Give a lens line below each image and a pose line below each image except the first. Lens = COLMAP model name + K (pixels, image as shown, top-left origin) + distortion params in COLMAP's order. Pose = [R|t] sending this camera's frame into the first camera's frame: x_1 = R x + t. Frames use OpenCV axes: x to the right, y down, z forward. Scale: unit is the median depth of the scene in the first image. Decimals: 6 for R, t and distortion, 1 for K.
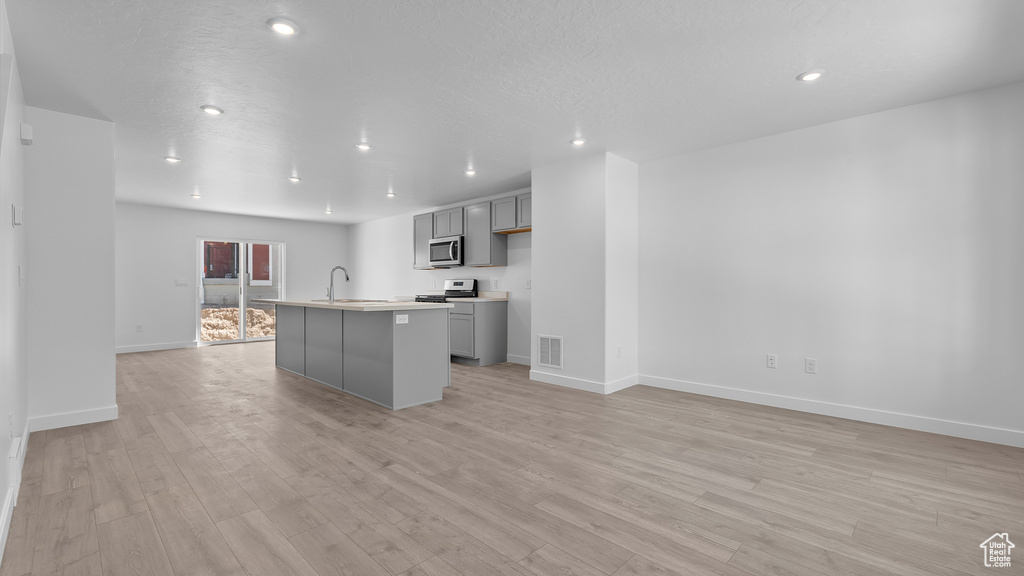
lens RADIAL K [[441.3, 0, 515.6], [0, 441.3, 287.2], [0, 0, 1]] dist [-0.002027, 0.000580]
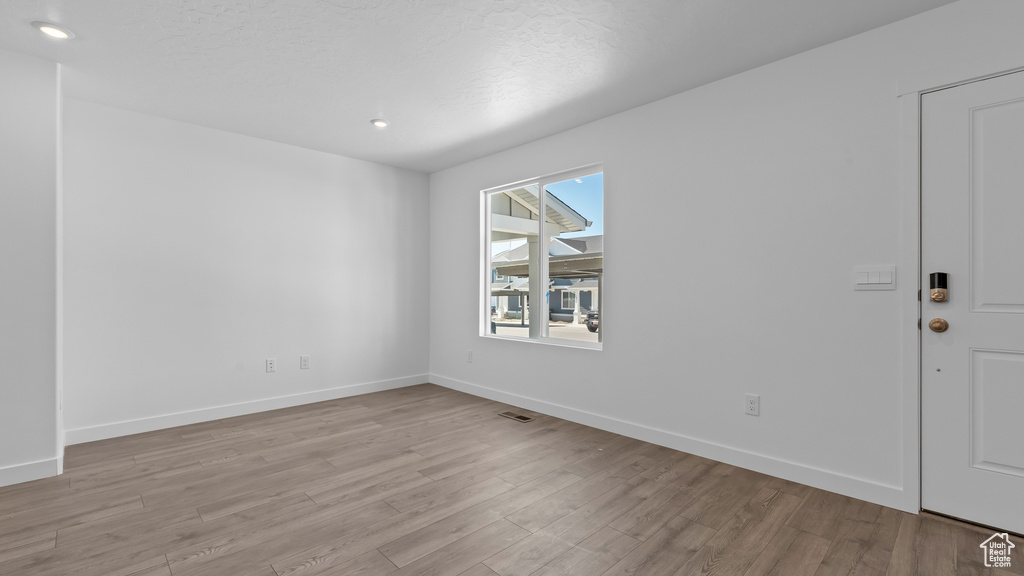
lens RADIAL K [[441.3, 0, 509.8], [0, 441.3, 289.7], [0, 0, 1]] dist [-0.002027, 0.000580]
pose [[0.032243, 0.000208, 0.999480, -0.333902], [0.002041, 0.999998, -0.000274, -0.002762], [-0.999478, 0.002049, 0.032242, 0.346031]]
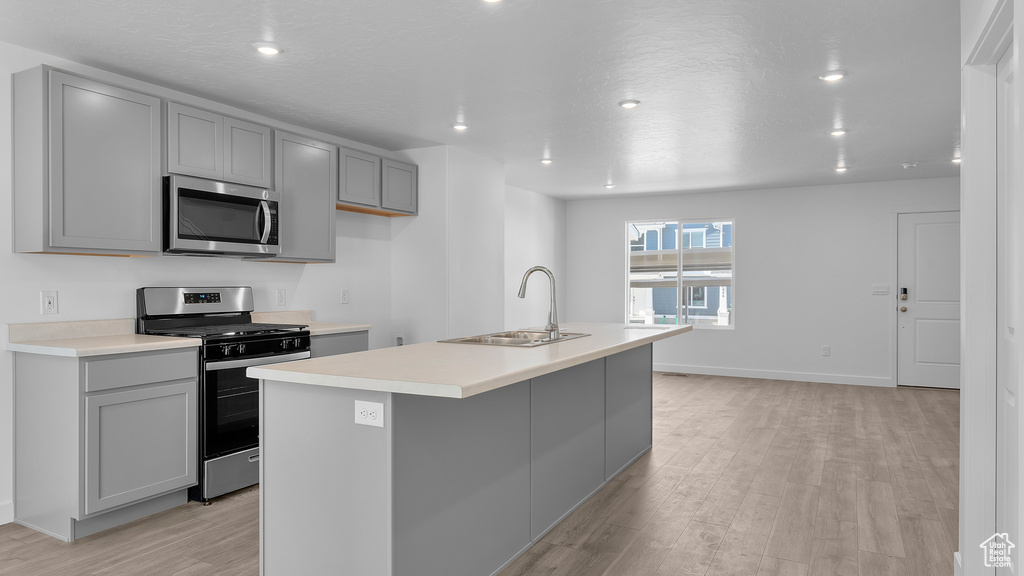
lens RADIAL K [[637.5, 0, 515.7], [0, 637.5, 285.4], [0, 0, 1]] dist [0.006330, -0.000224]
pose [[-0.282179, -0.003571, 0.959355, -1.100947], [0.000516, 0.999992, 0.003874, -0.030794], [-0.959362, 0.001588, -0.282175, 1.270175]]
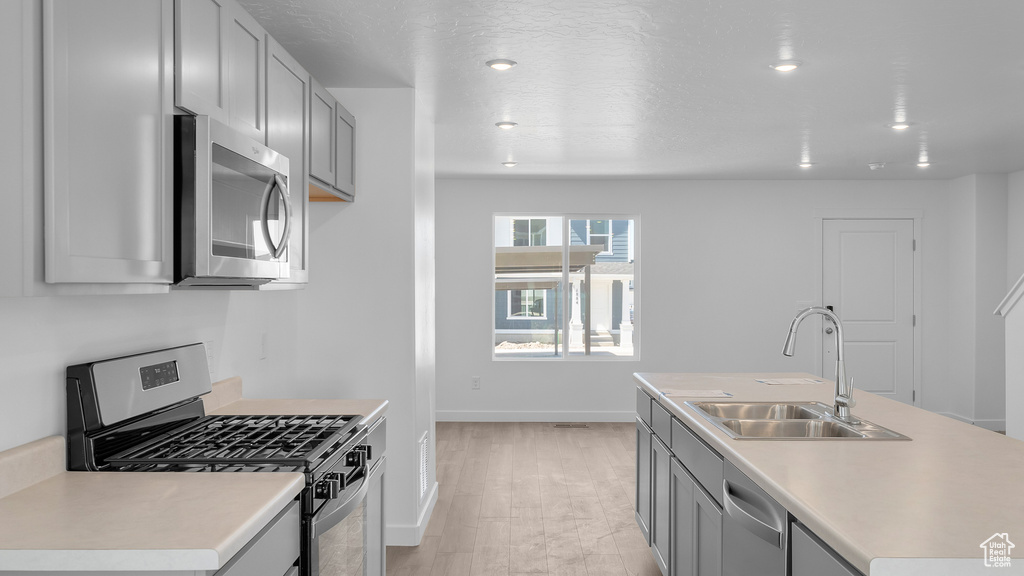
lens RADIAL K [[850.6, 0, 510.1], [0, 850.6, 287.8], [0, 0, 1]] dist [0.012635, 0.001842]
pose [[-0.687924, -0.005597, 0.725761, -0.713950], [-0.000464, 0.999973, 0.007272, -0.068182], [-0.725782, 0.004666, -0.687909, 1.628183]]
